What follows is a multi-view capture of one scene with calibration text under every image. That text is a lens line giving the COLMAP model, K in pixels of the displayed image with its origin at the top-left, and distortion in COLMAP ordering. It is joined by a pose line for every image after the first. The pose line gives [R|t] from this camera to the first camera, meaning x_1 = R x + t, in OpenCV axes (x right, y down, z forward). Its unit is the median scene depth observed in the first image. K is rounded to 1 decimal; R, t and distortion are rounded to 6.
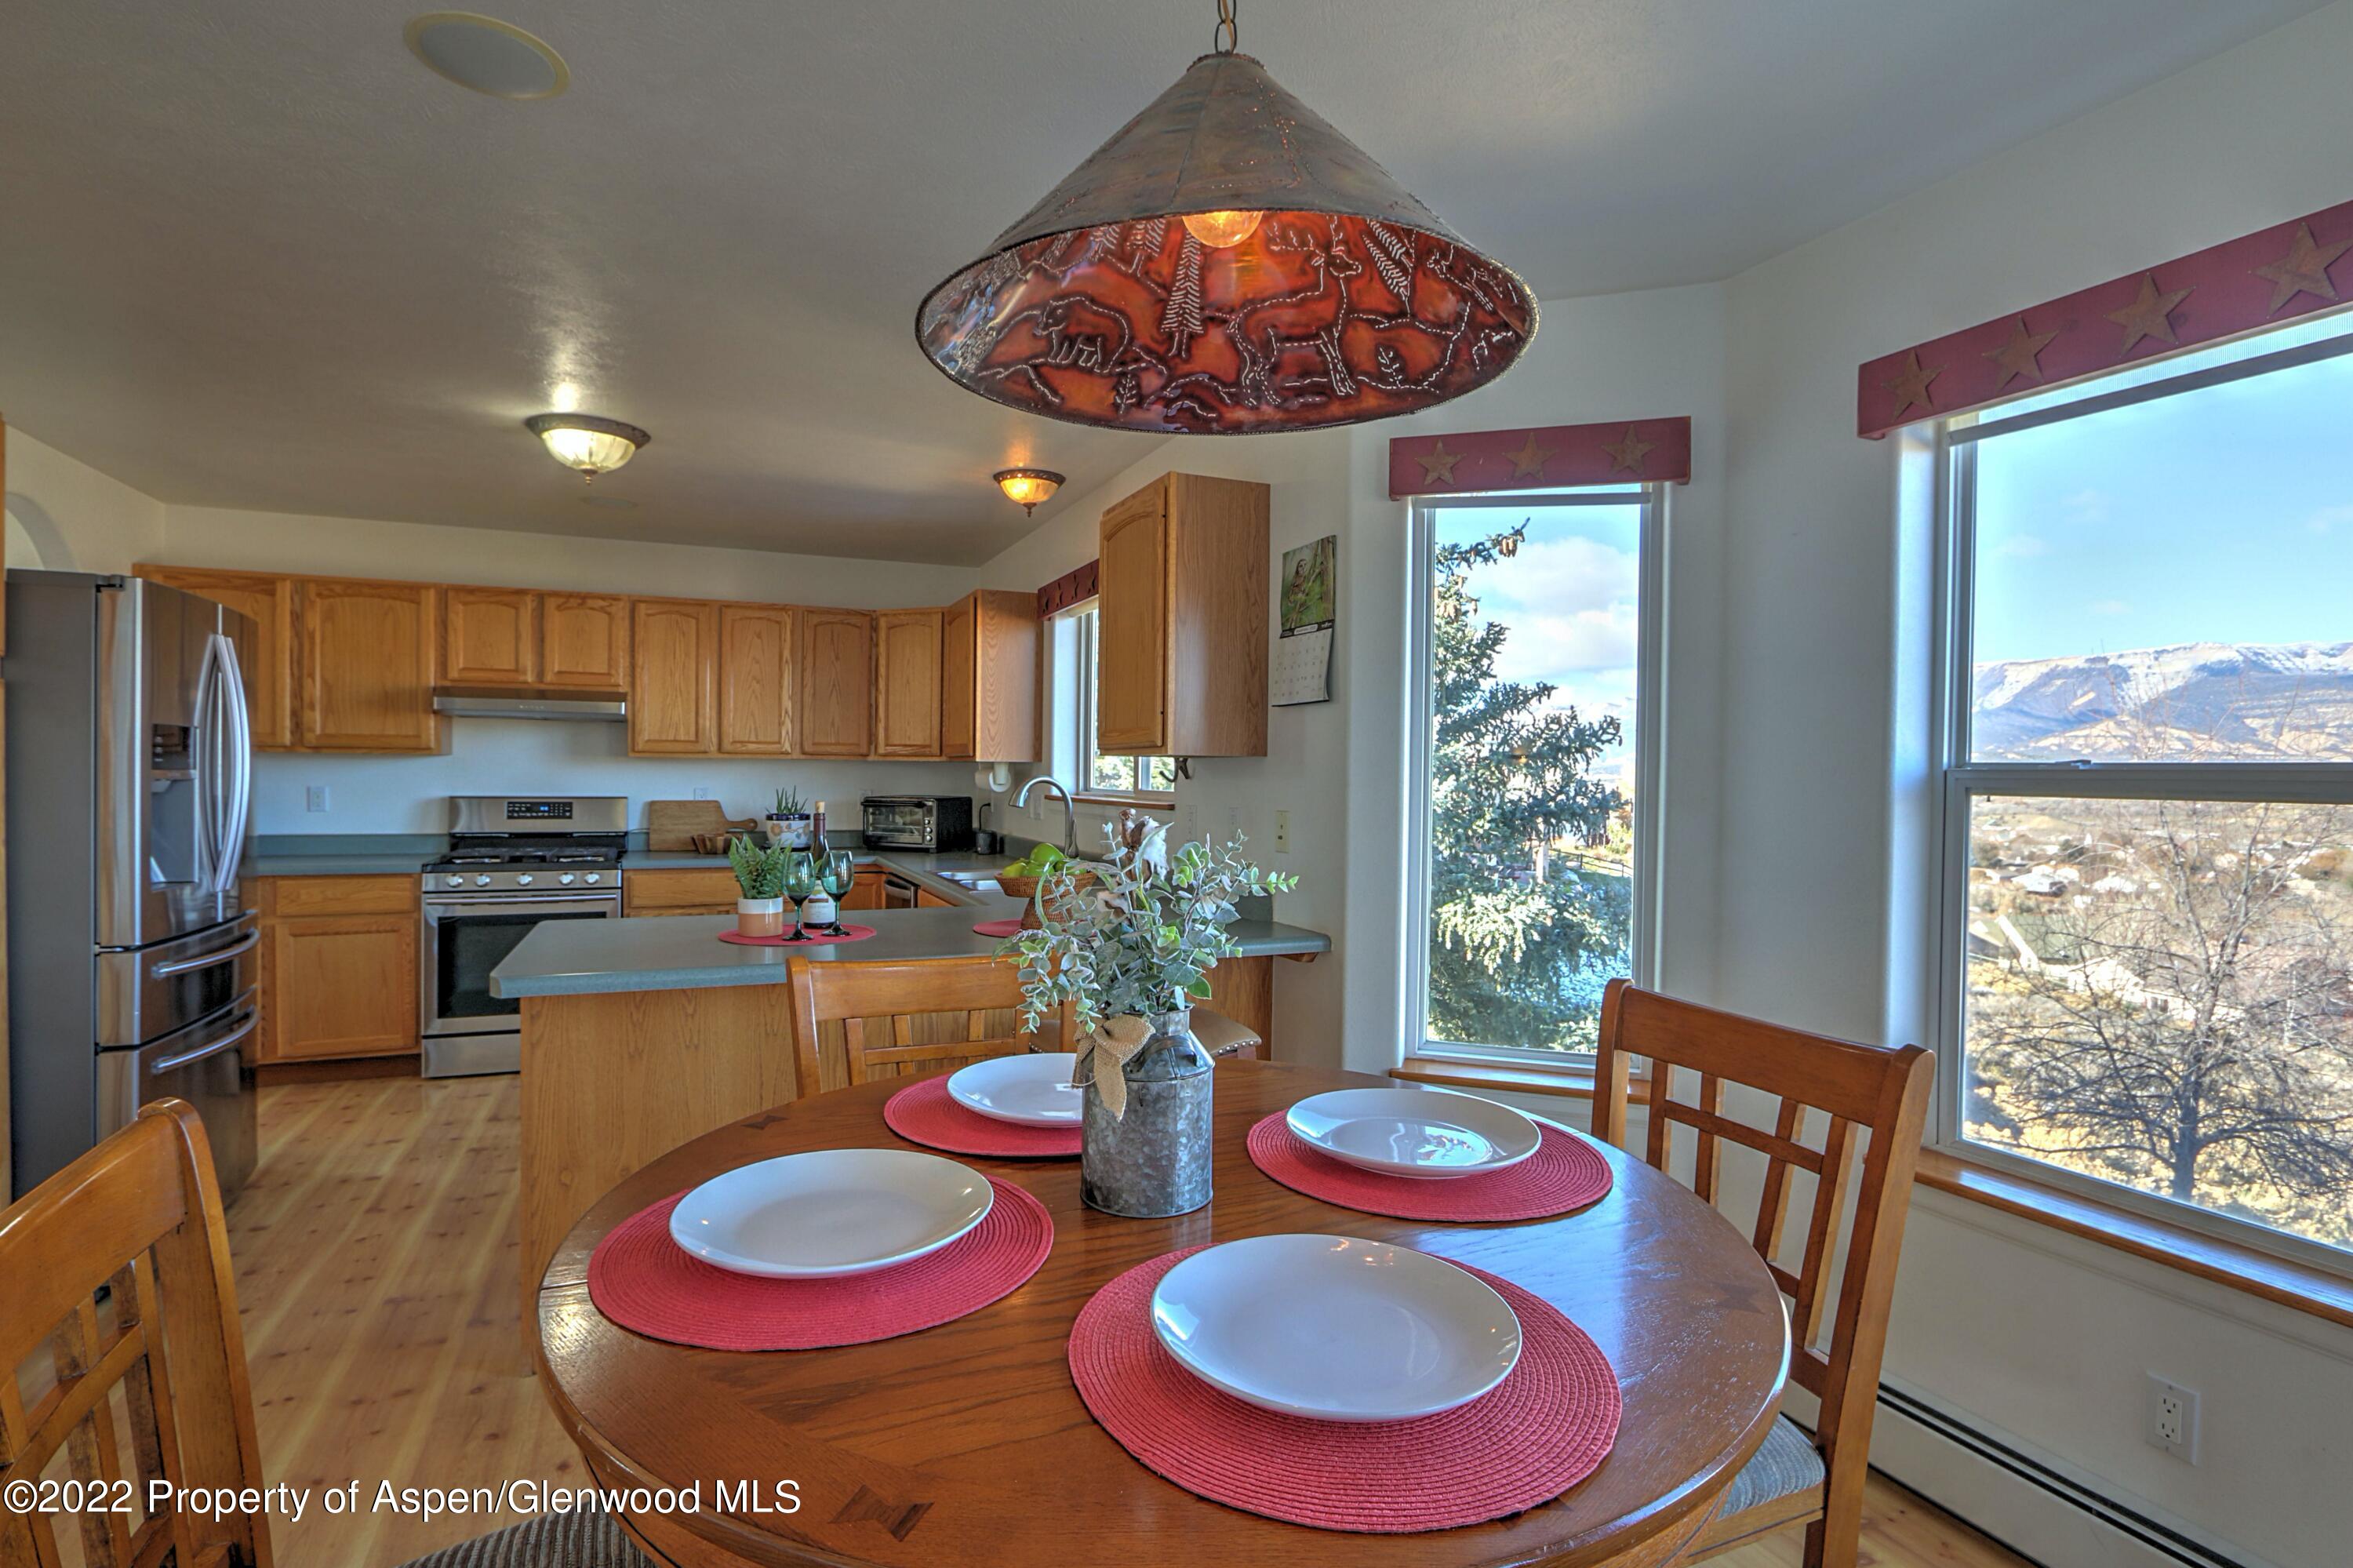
lens RADIAL K [[1114.8, 0, 1143.7], [0, 1114.8, 785.0], [0, 0, 1]] dist [-0.031395, 0.014215]
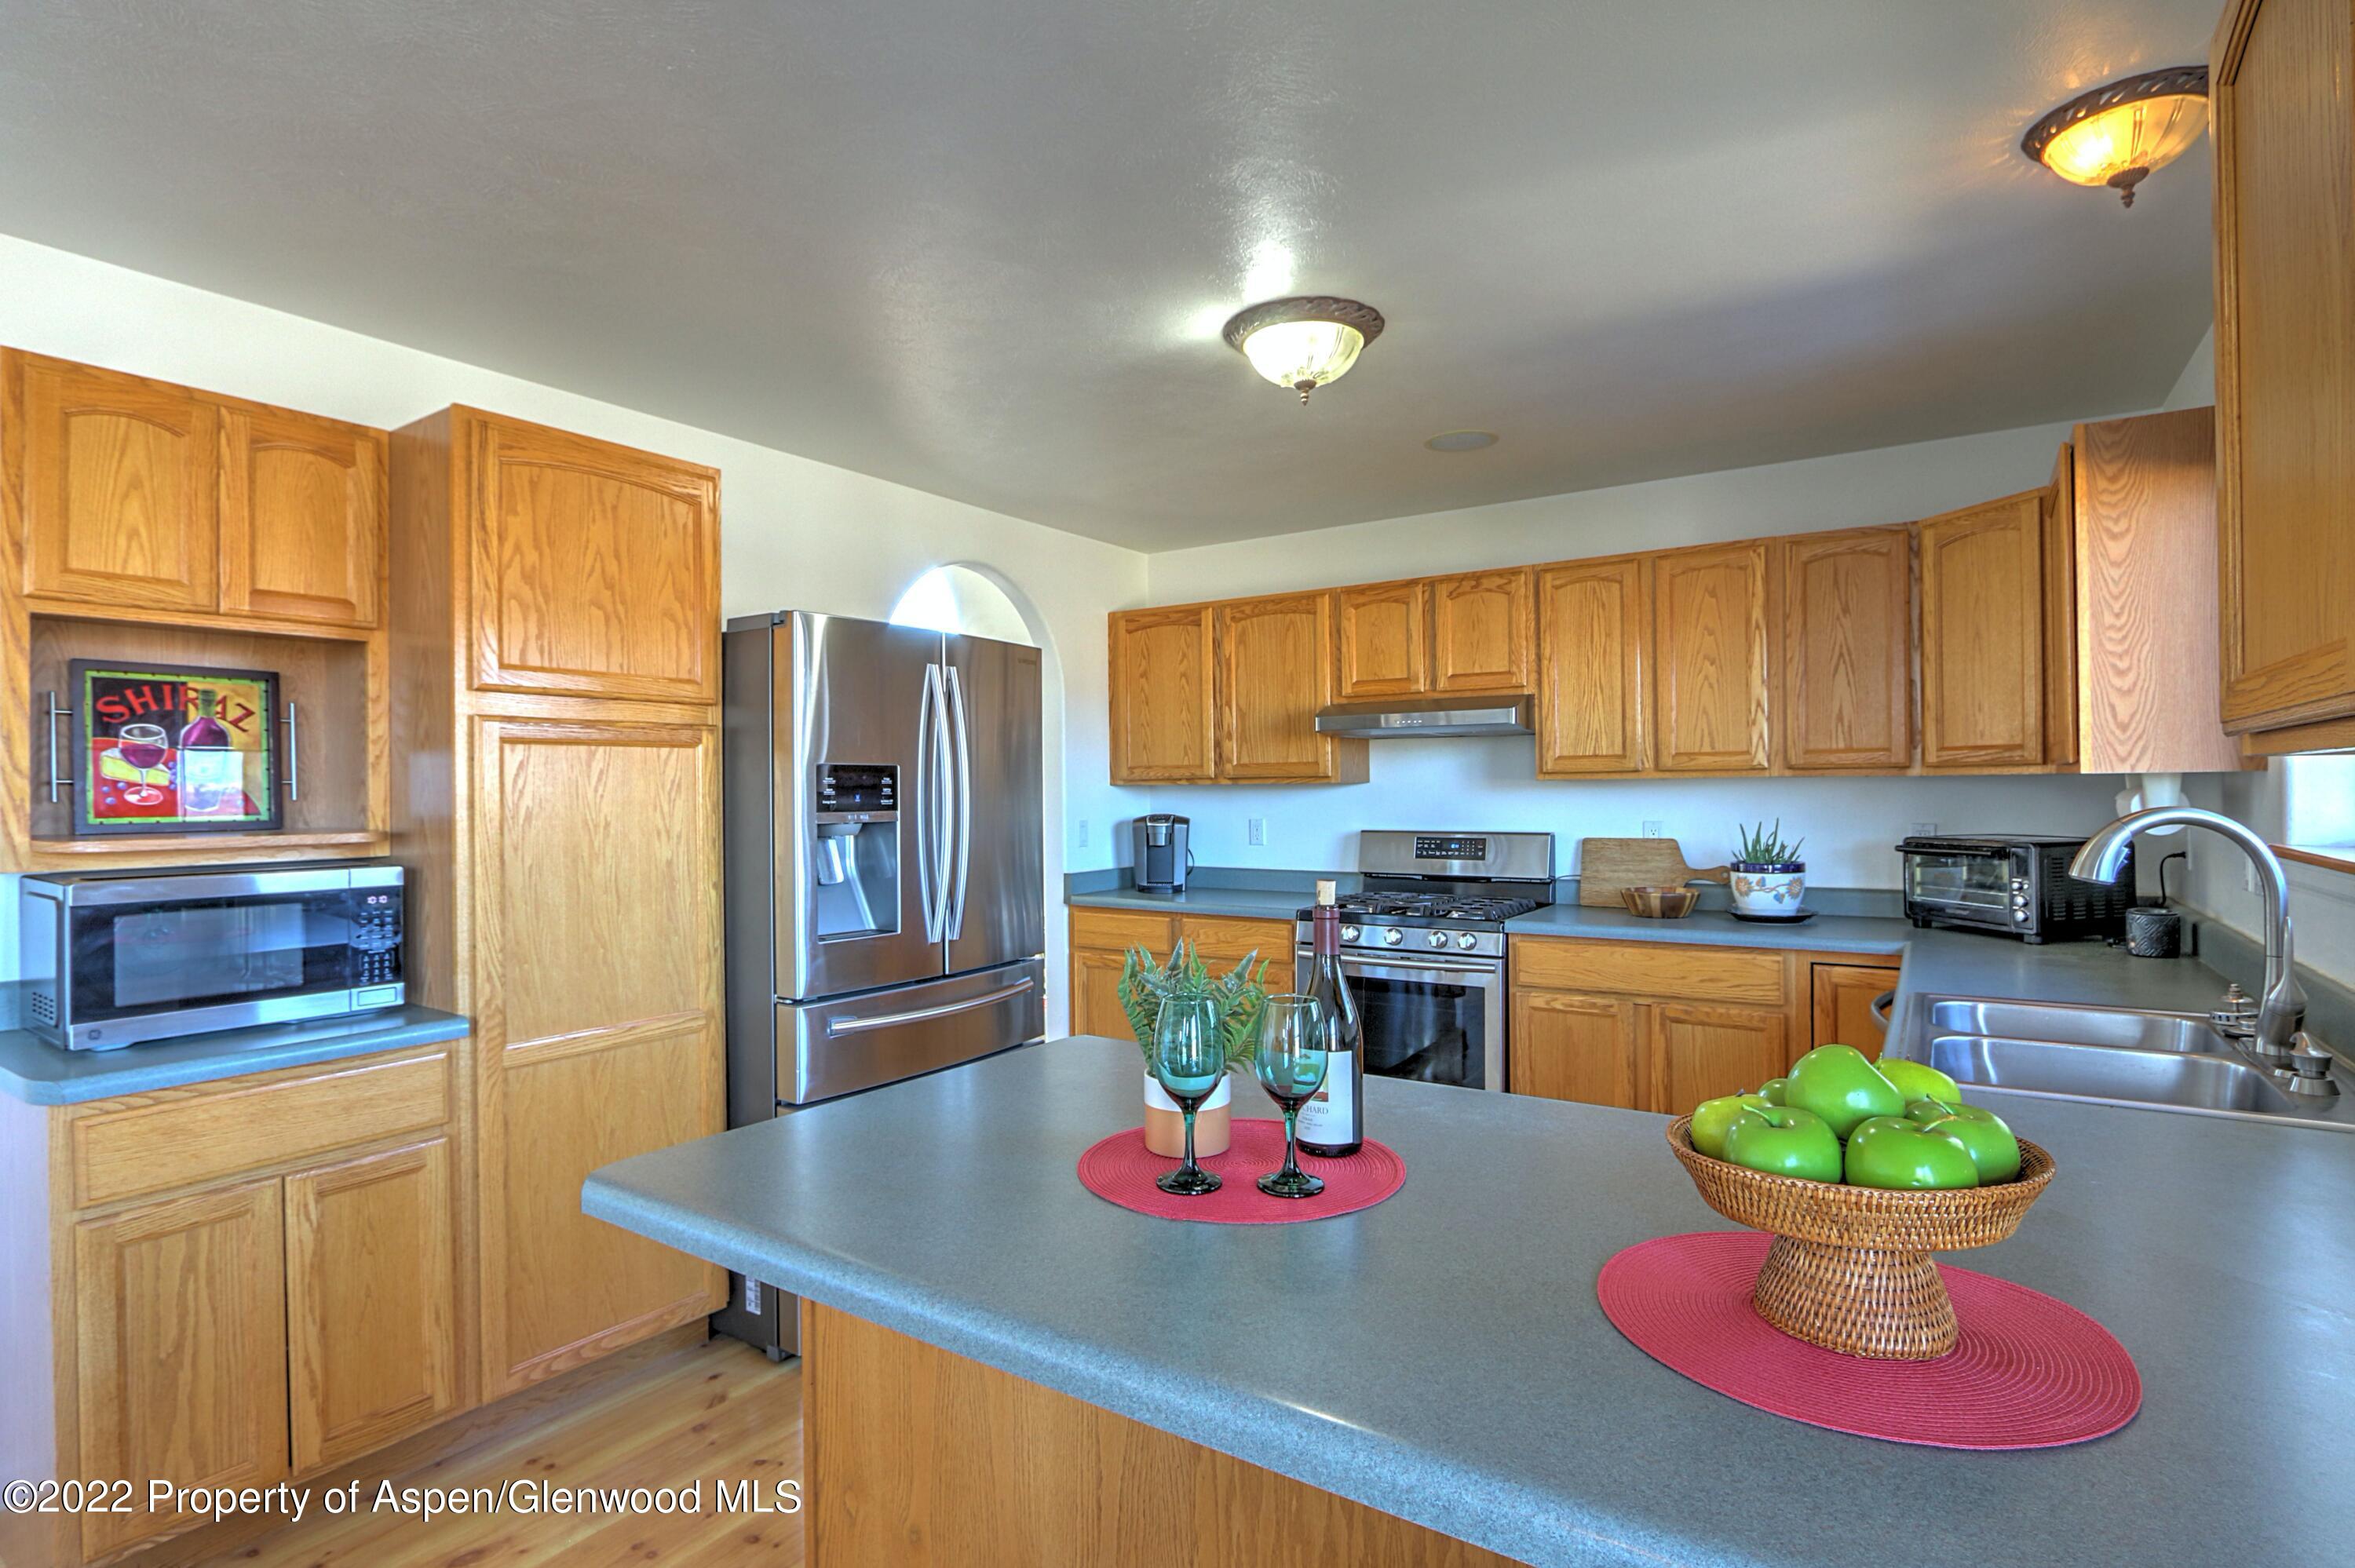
lens RADIAL K [[1137.0, 0, 1189.4], [0, 1137.0, 787.9], [0, 0, 1]] dist [-0.013790, 0.000597]
pose [[0.556164, -0.017492, -0.830888, 0.048091], [0.006958, 0.999841, -0.016392, -0.010146], [0.831043, 0.003335, 0.556198, 0.419123]]
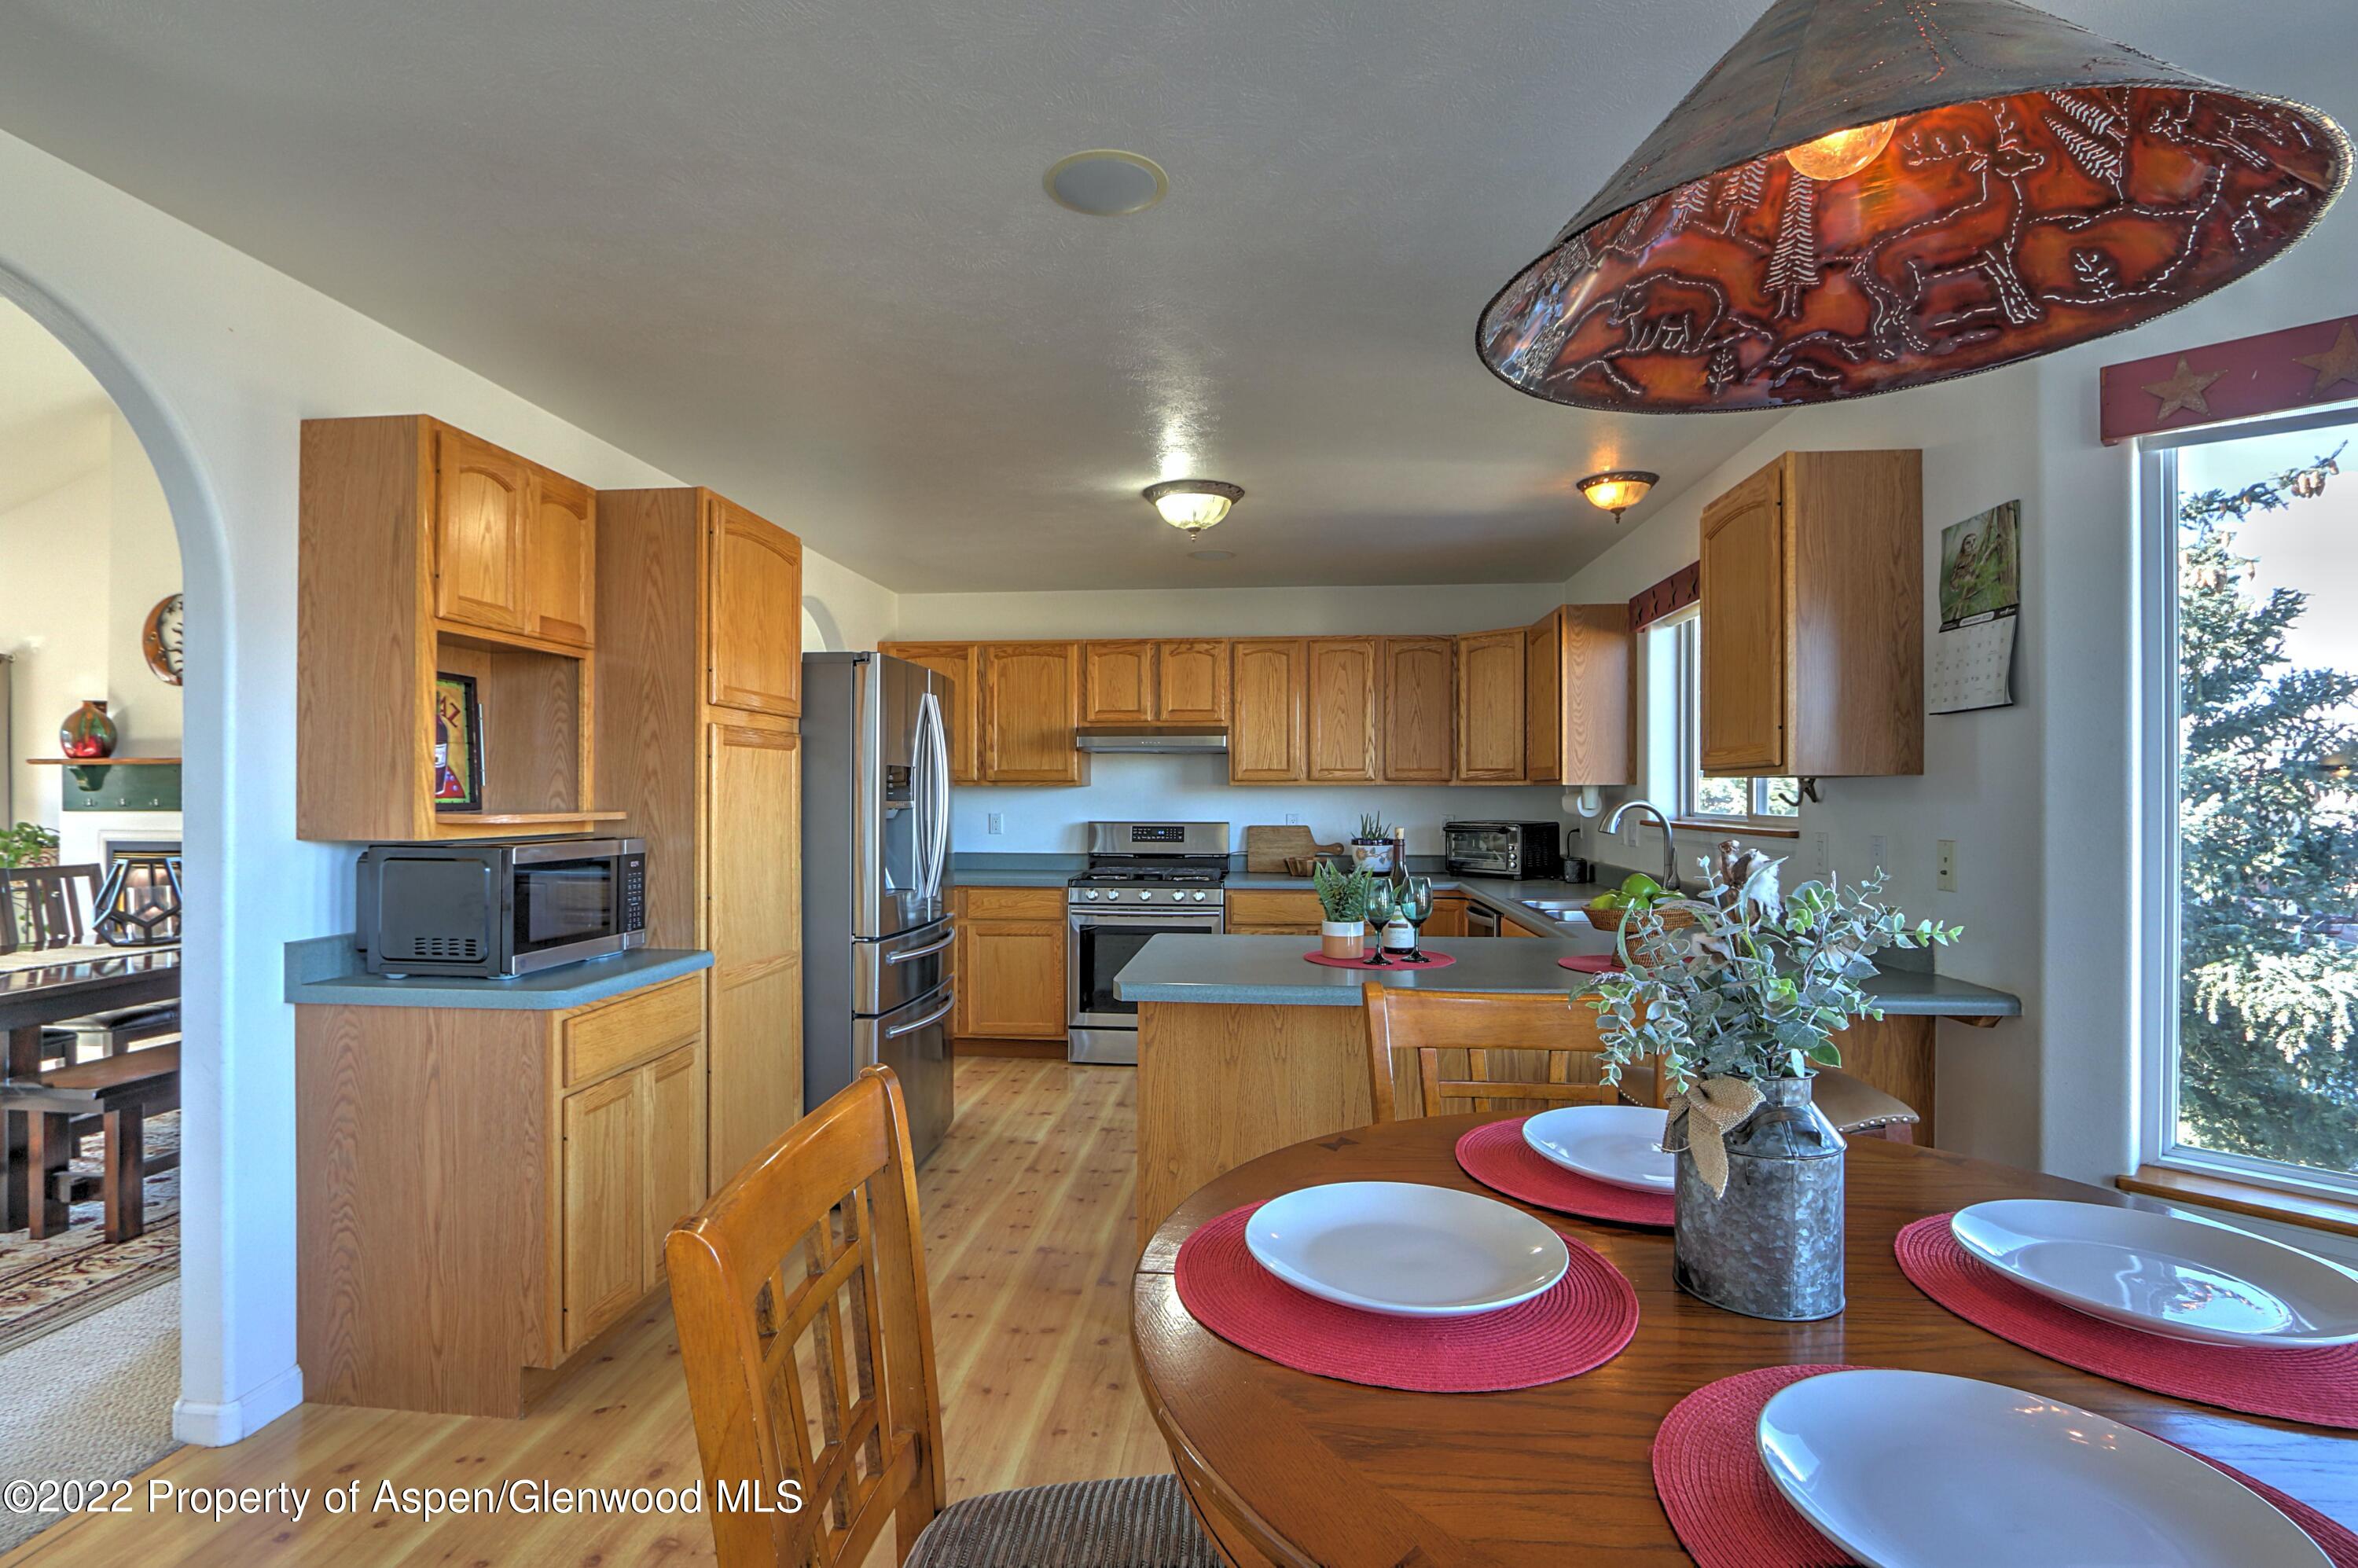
lens RADIAL K [[1111.8, 0, 1169.4], [0, 1111.8, 787.6], [0, 0, 1]] dist [-0.022936, 0.004933]
pose [[0.880627, -0.013057, -0.473629, 0.002611], [0.003756, 0.999781, -0.020579, -0.000893], [0.473795, 0.016343, 0.880484, 0.006141]]
